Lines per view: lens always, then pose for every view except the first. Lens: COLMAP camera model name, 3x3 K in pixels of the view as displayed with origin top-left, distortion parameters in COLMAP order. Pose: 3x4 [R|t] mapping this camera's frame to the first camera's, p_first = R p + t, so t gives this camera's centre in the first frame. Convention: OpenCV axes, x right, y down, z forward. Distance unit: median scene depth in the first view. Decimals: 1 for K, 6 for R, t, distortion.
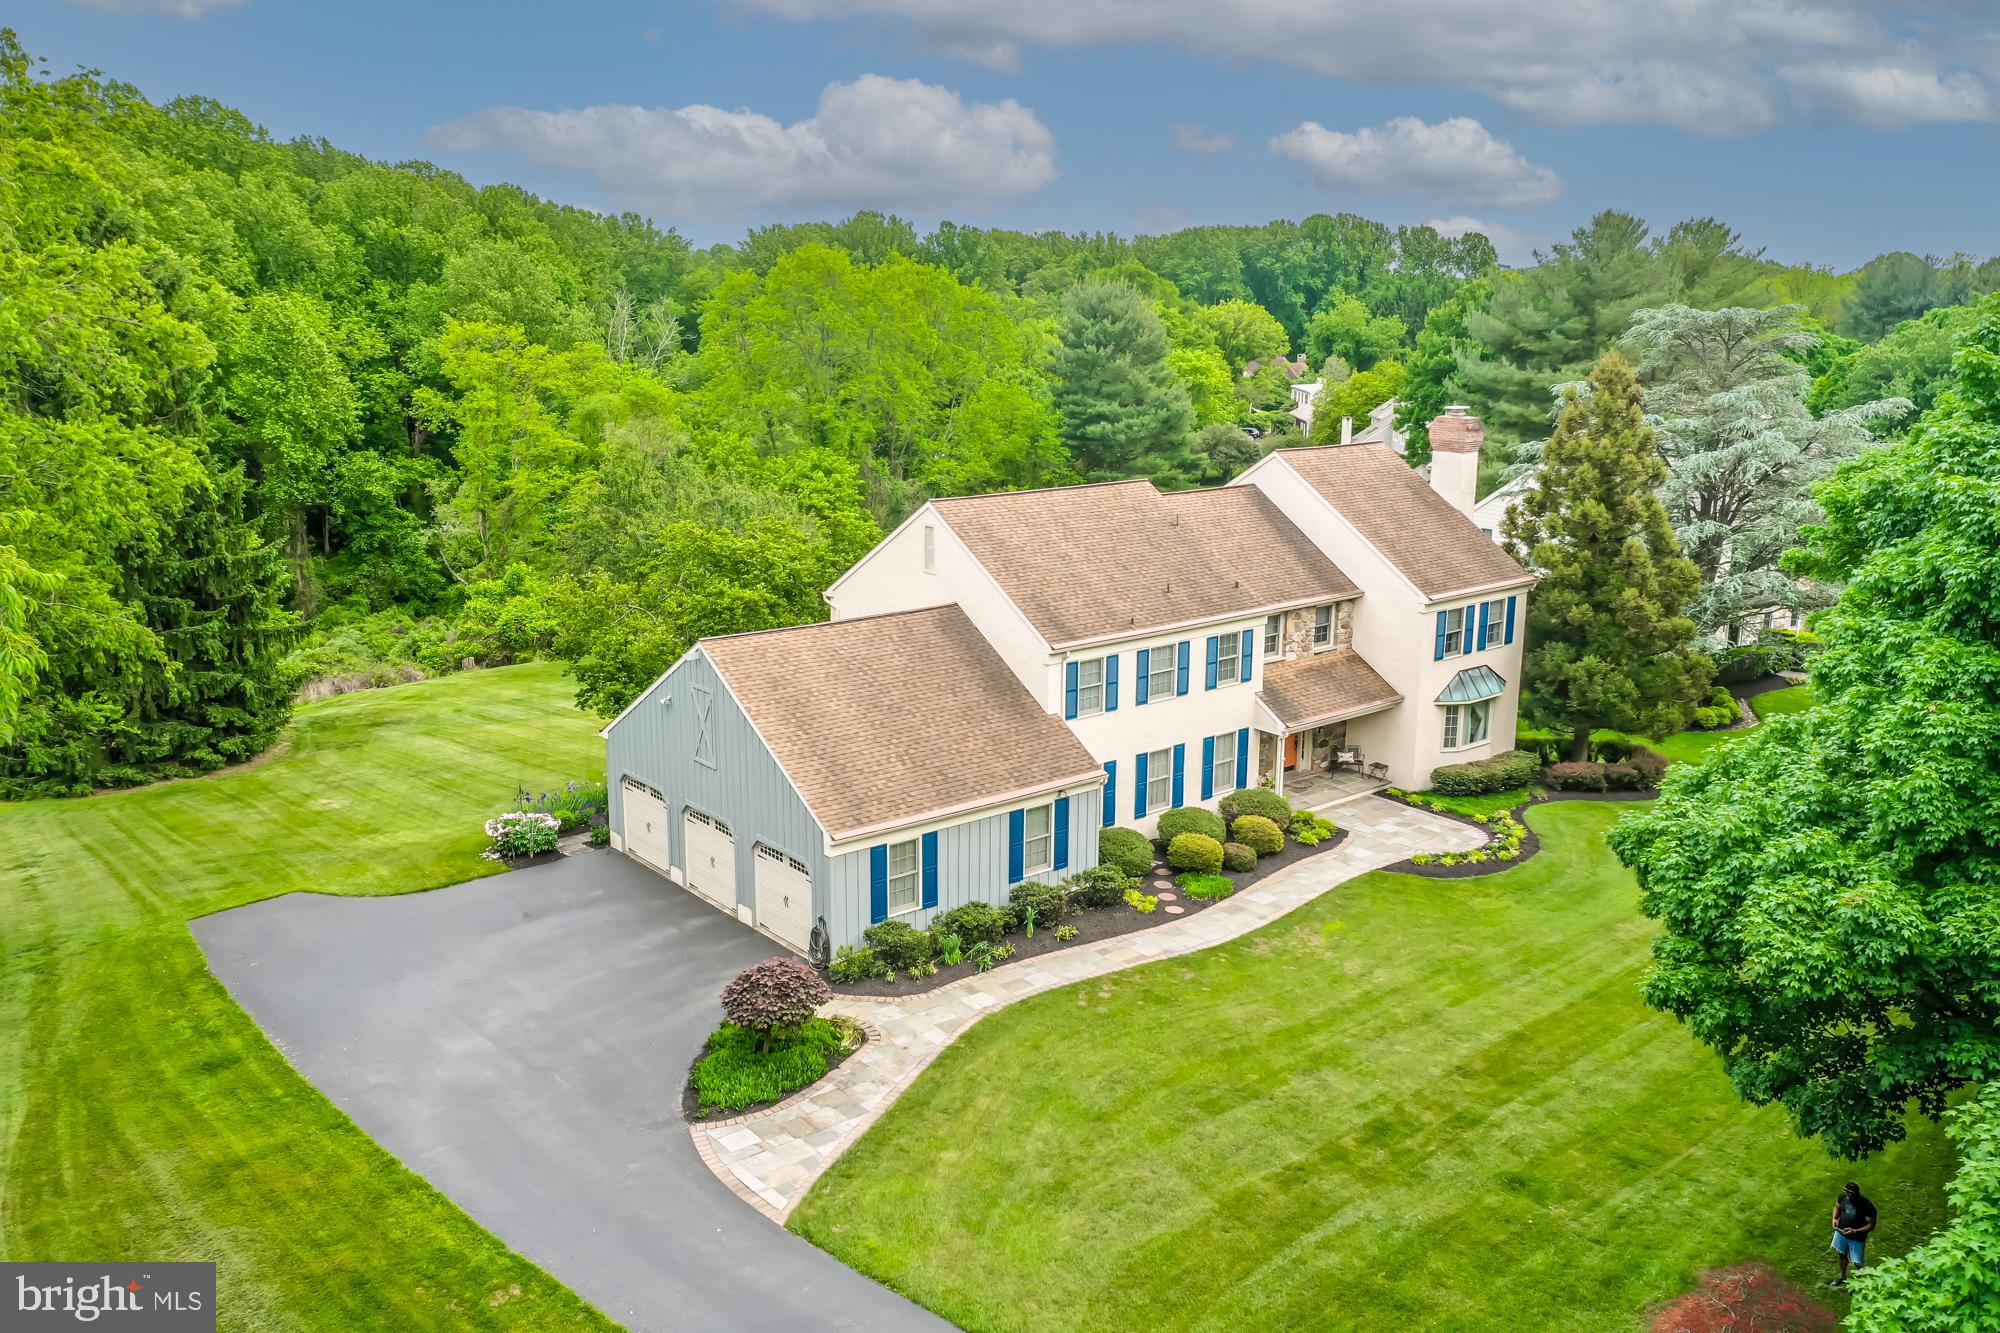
lens RADIAL K [[1586.9, 0, 1000.0], [0, 1586.9, 666.5], [0, 0, 1]] dist [-0.008926, 0.010485]
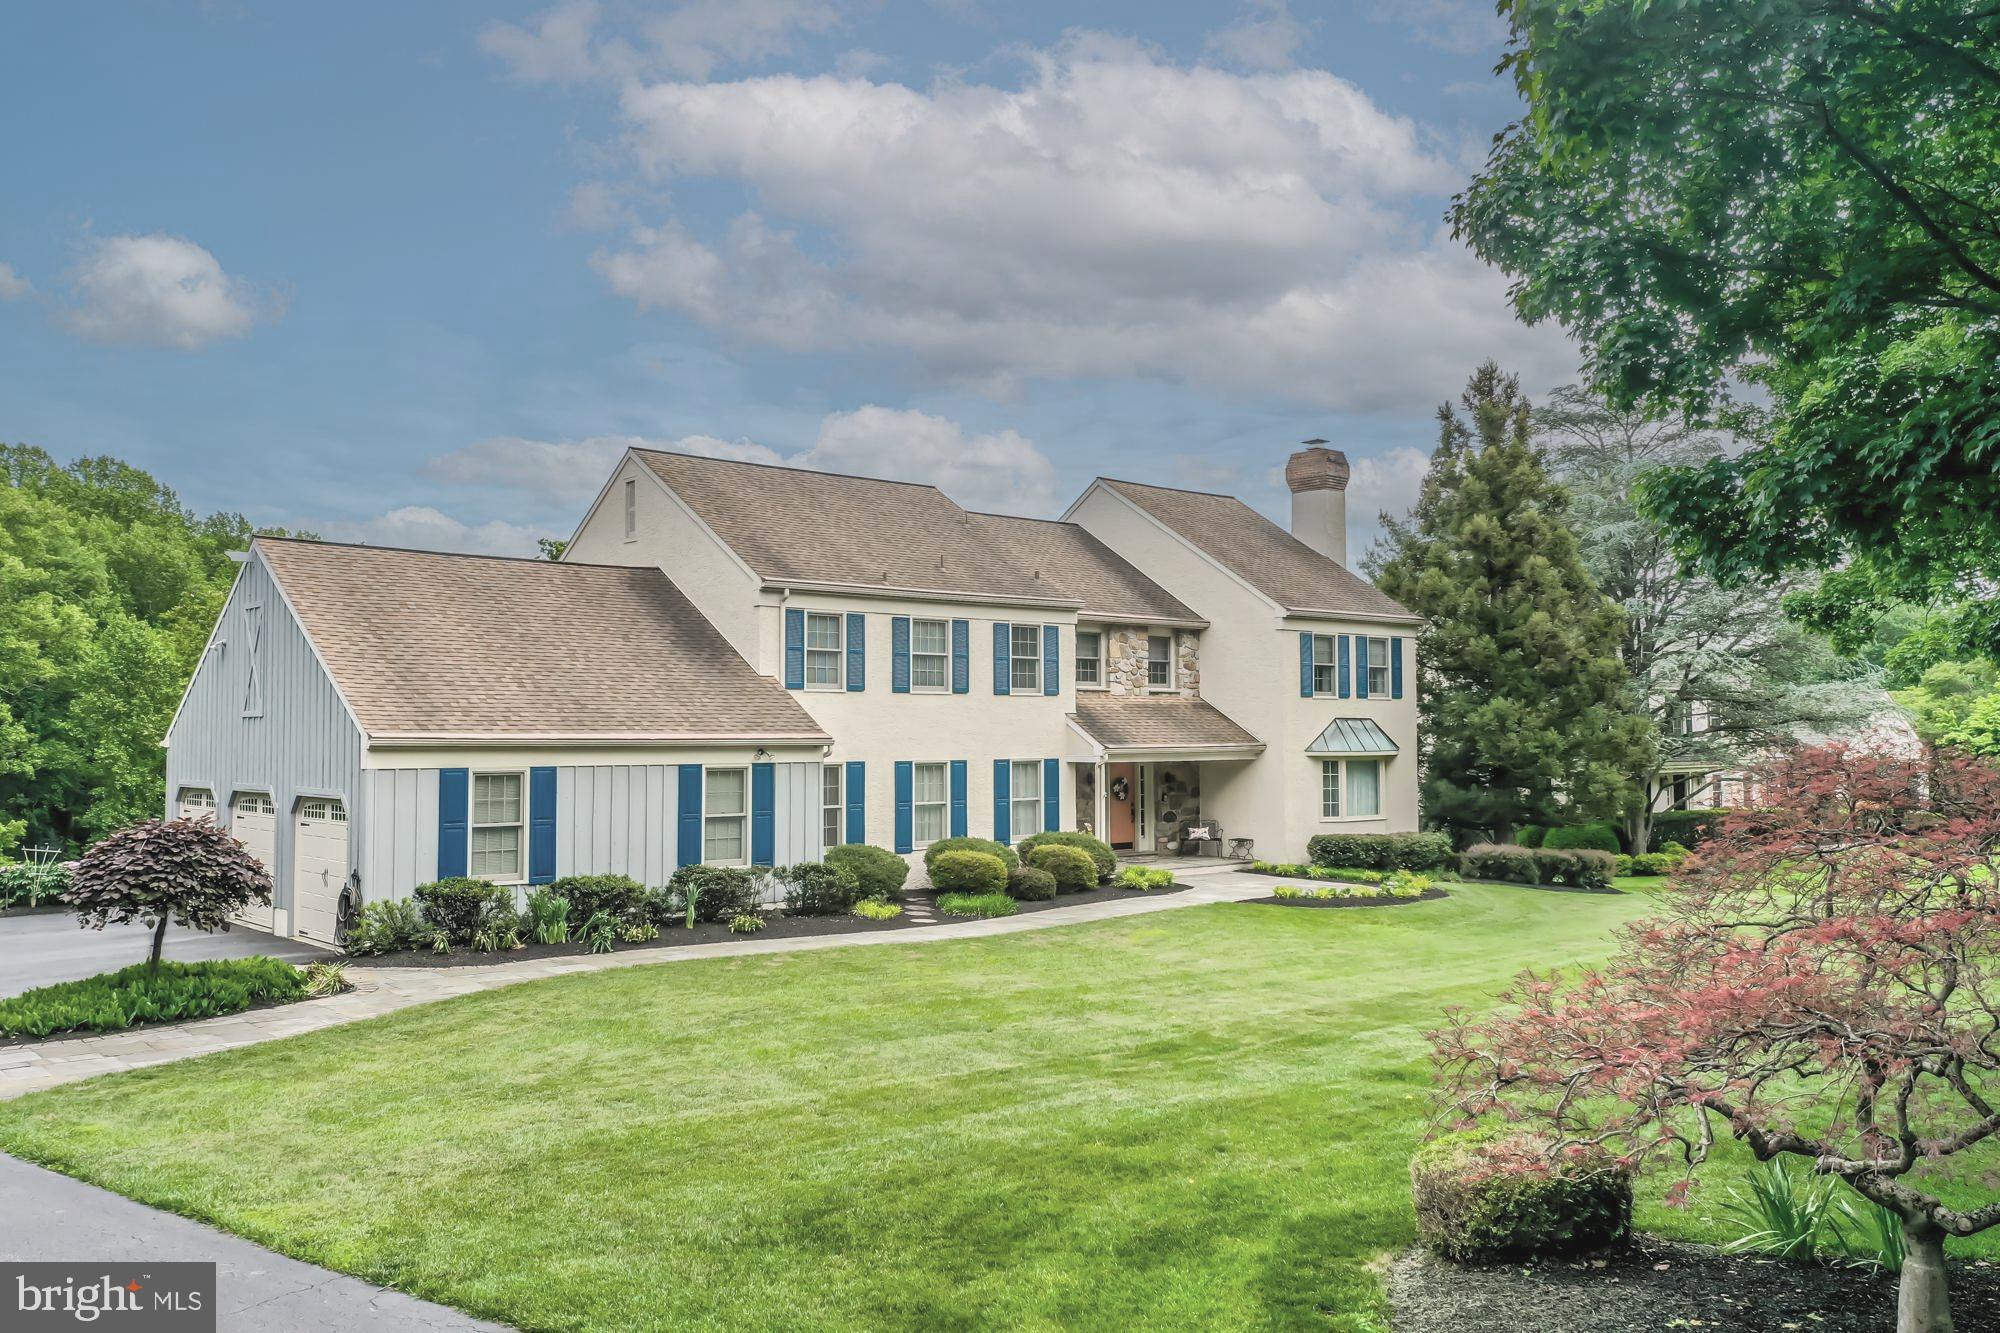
lens RADIAL K [[1576.1, 0, 1000.0], [0, 1576.1, 666.5], [0, 0, 1]] dist [0.006458, -0.001864]
pose [[0.999435, -0.008510, 0.032503, 0.099334], [0.017035, 0.962172, -0.271910, 0.190826], [-0.028959, 0.272311, 0.961774, 0.249127]]
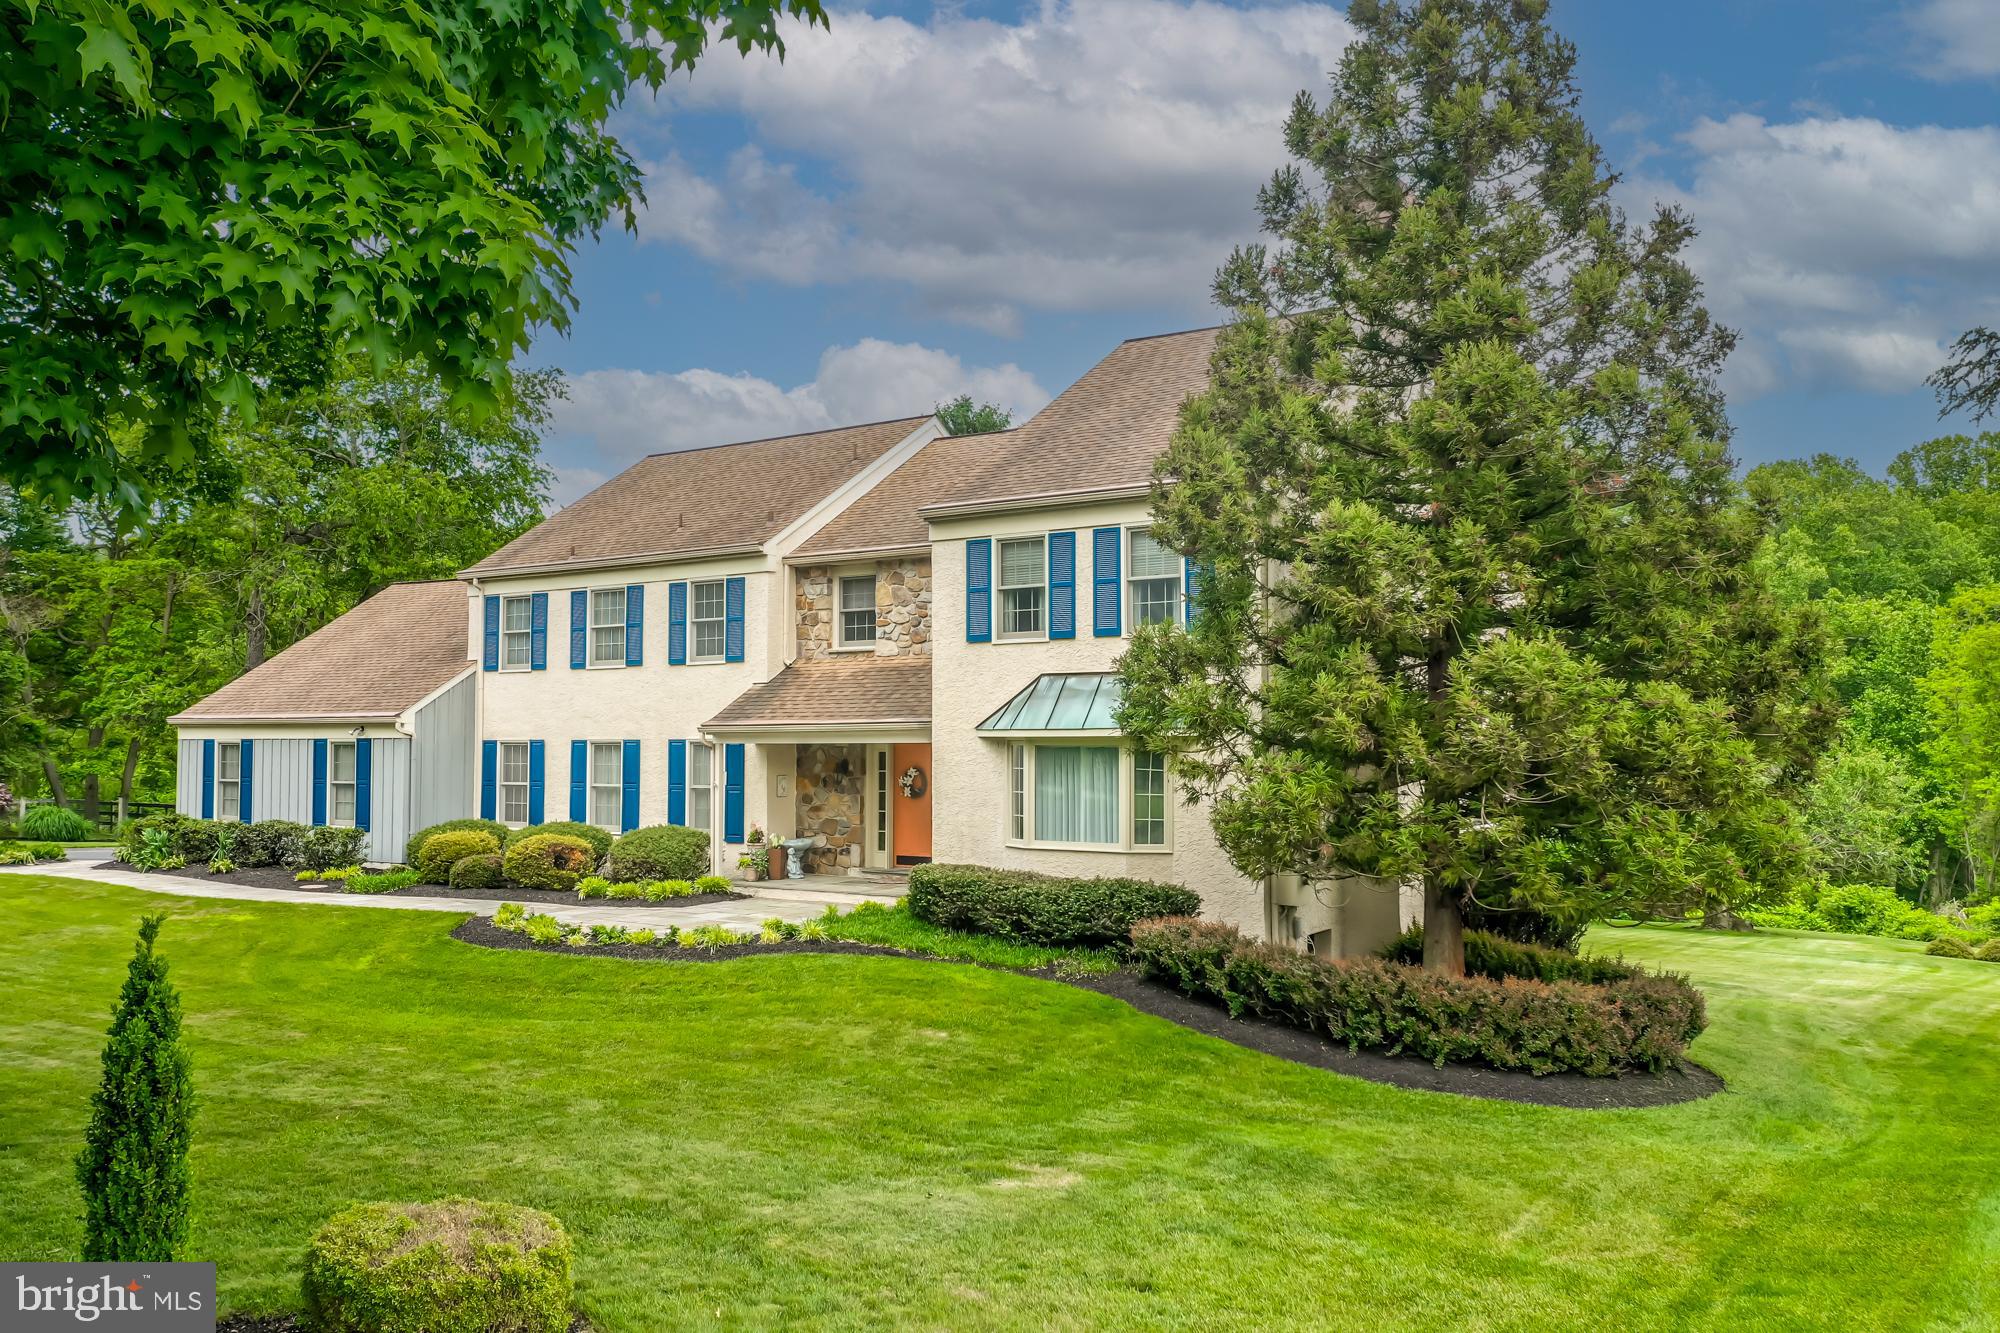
lens RADIAL K [[1586.9, 0, 1000.0], [0, 1586.9, 666.5], [0, 0, 1]] dist [-0.008926, 0.010485]
pose [[0.291555, -0.052675, -0.955103, 0.740981], [-0.215185, 0.969278, -0.119144, 0.059969], [0.932036, 0.240261, 0.271263, 0.872707]]
